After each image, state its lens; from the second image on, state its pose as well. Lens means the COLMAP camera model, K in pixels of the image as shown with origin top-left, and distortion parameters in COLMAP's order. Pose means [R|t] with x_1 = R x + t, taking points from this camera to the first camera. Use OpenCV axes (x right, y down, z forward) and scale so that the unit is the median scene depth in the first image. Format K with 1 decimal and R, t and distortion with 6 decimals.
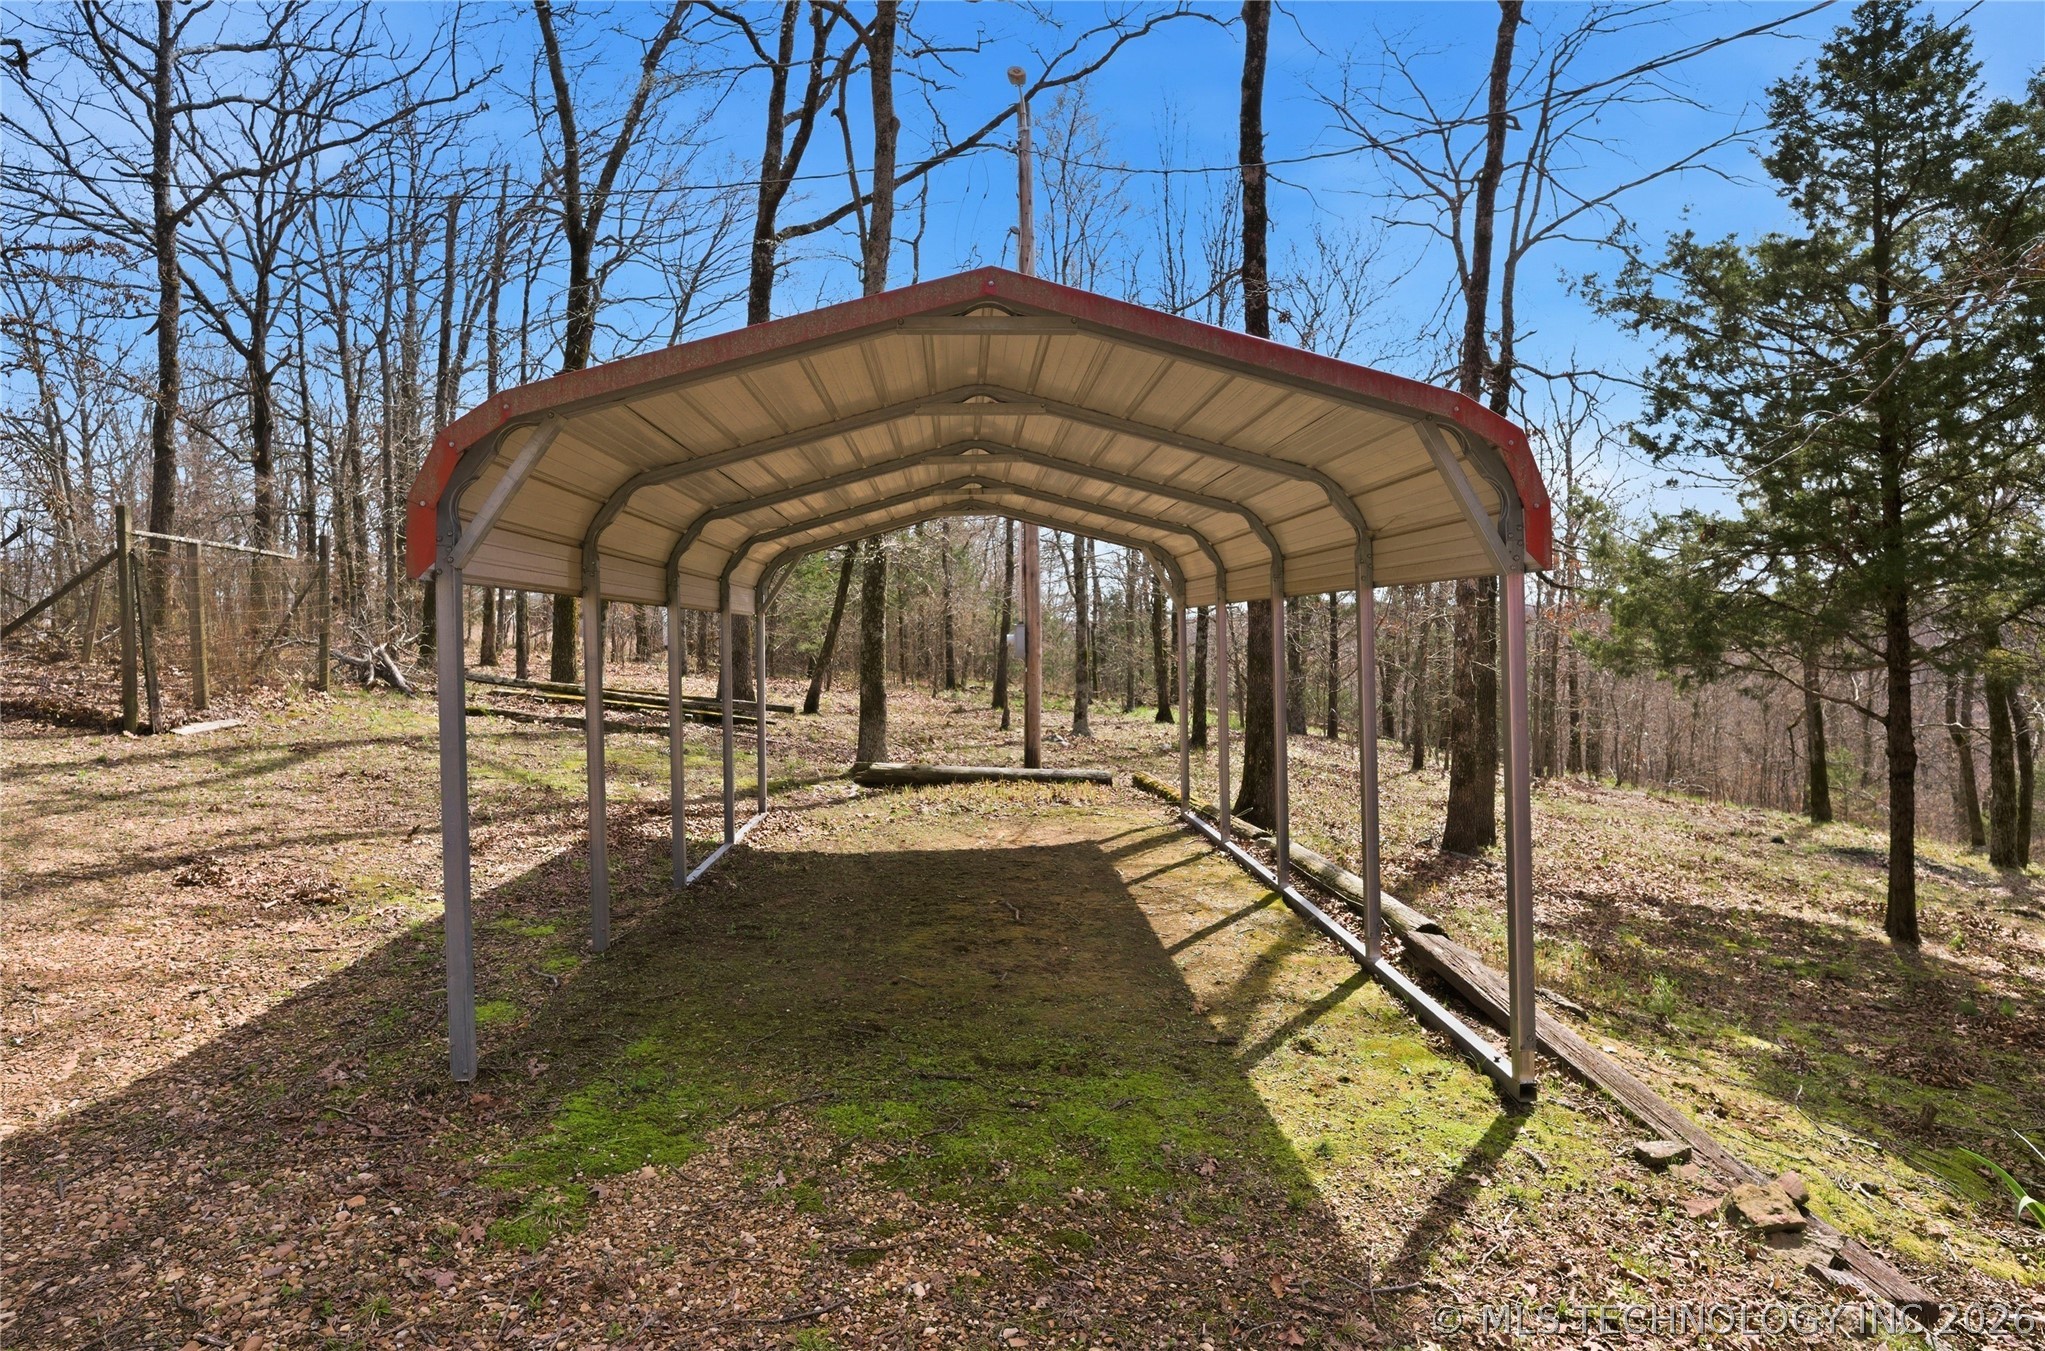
lens RADIAL K [[1141.3, 0, 1013.9], [0, 1141.3, 667.6], [0, 0, 1]] dist [-0.036753, 0.024901]
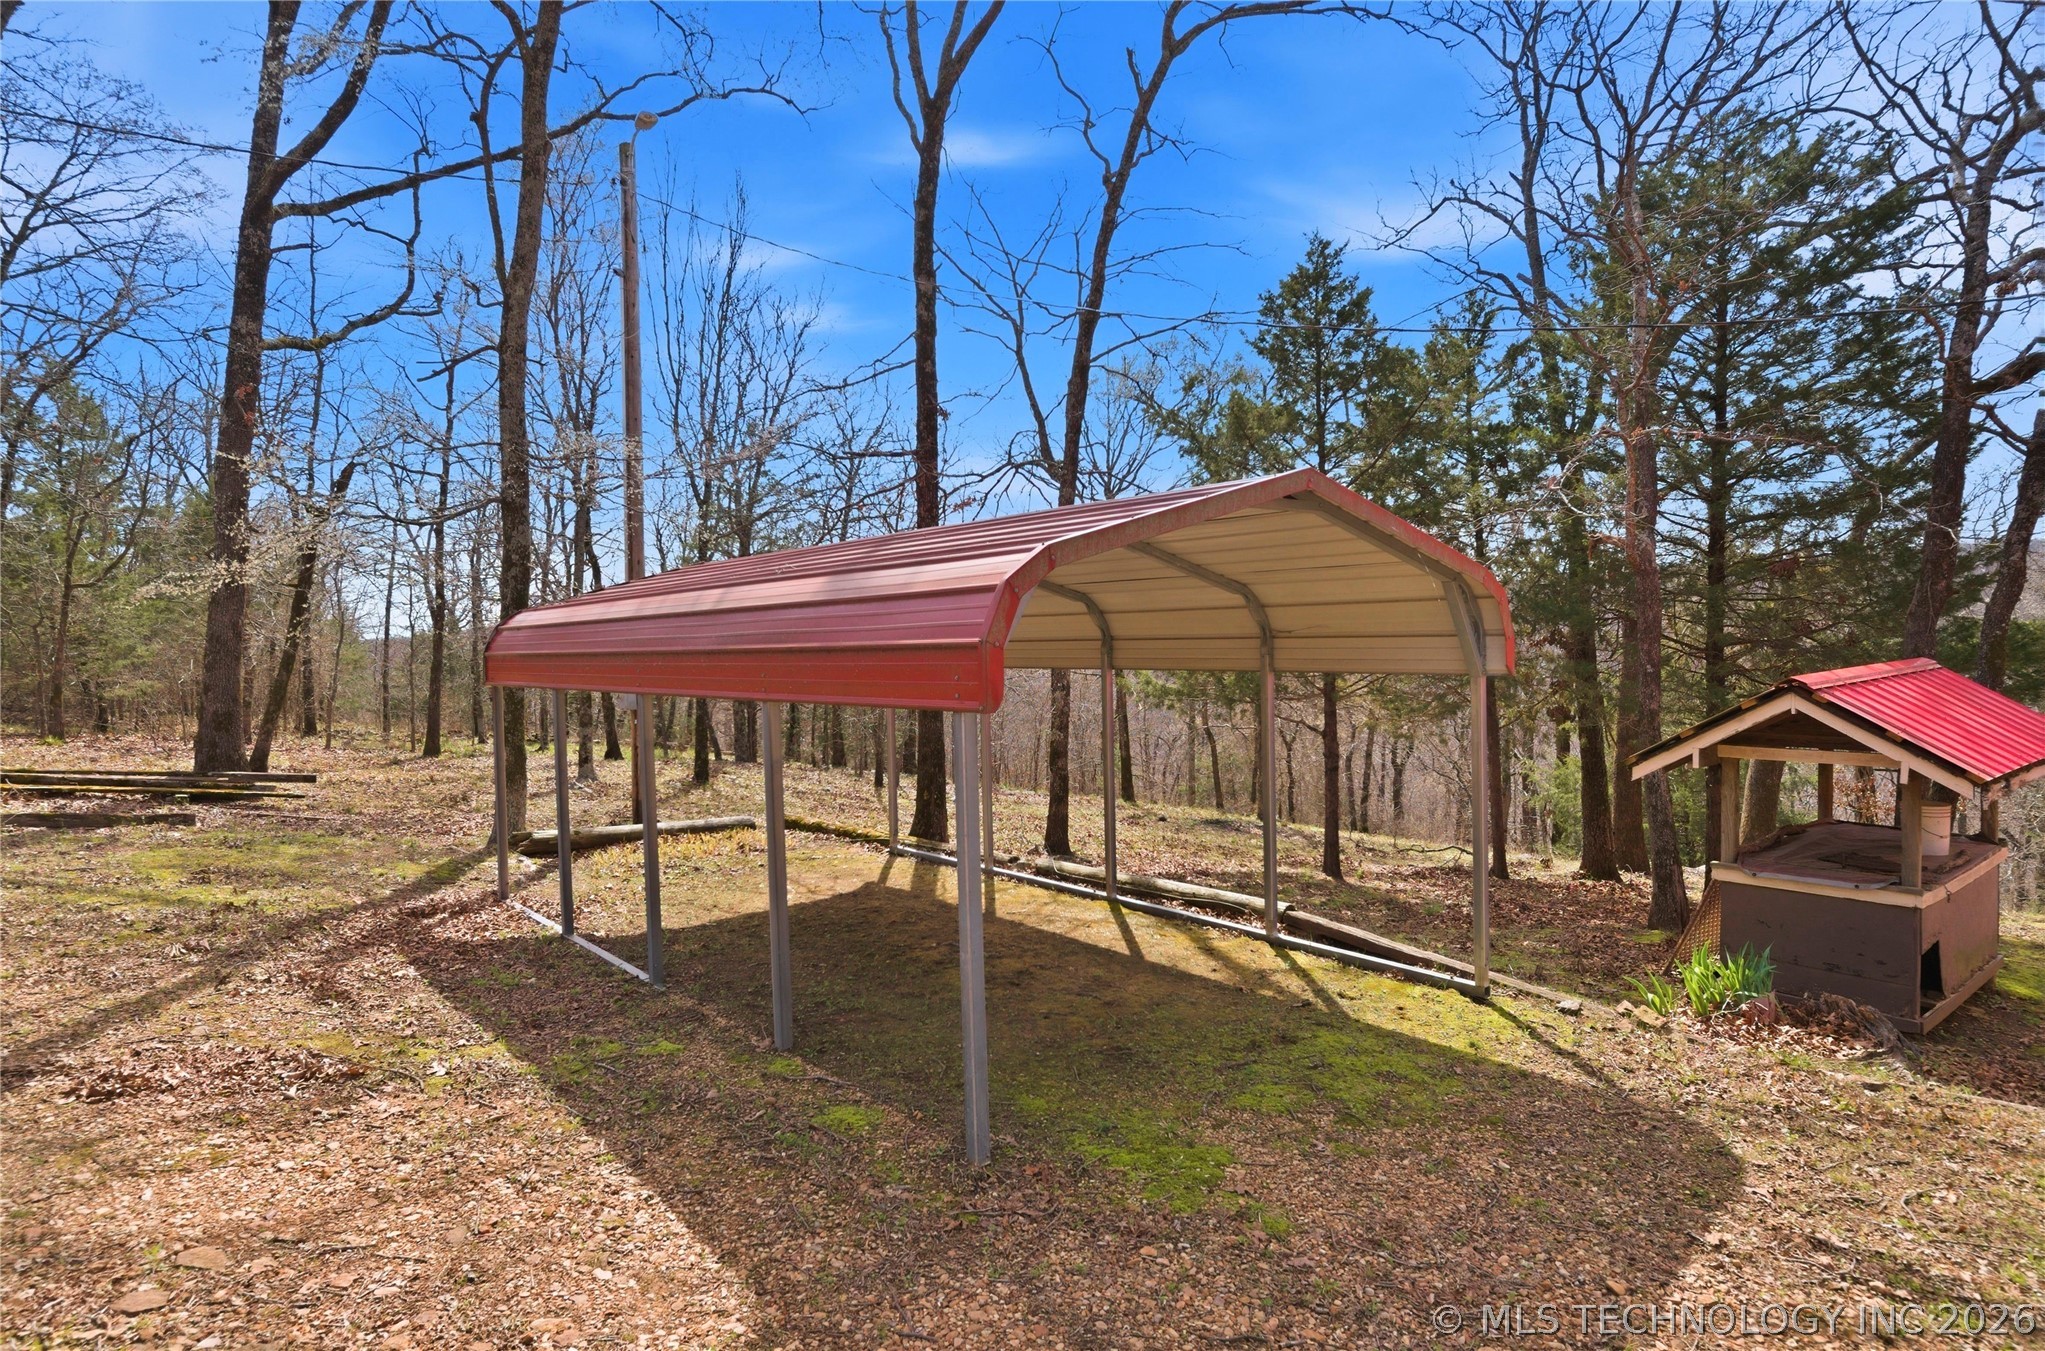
lens RADIAL K [[1141.3, 0, 1013.9], [0, 1141.3, 667.6], [0, 0, 1]] dist [-0.036753, 0.024901]
pose [[0.804198, -0.020488, 0.594009, -0.907838], [0.032167, 0.999441, -0.009078, -0.077256], [-0.593491, 0.026408, 0.804407, 0.089158]]
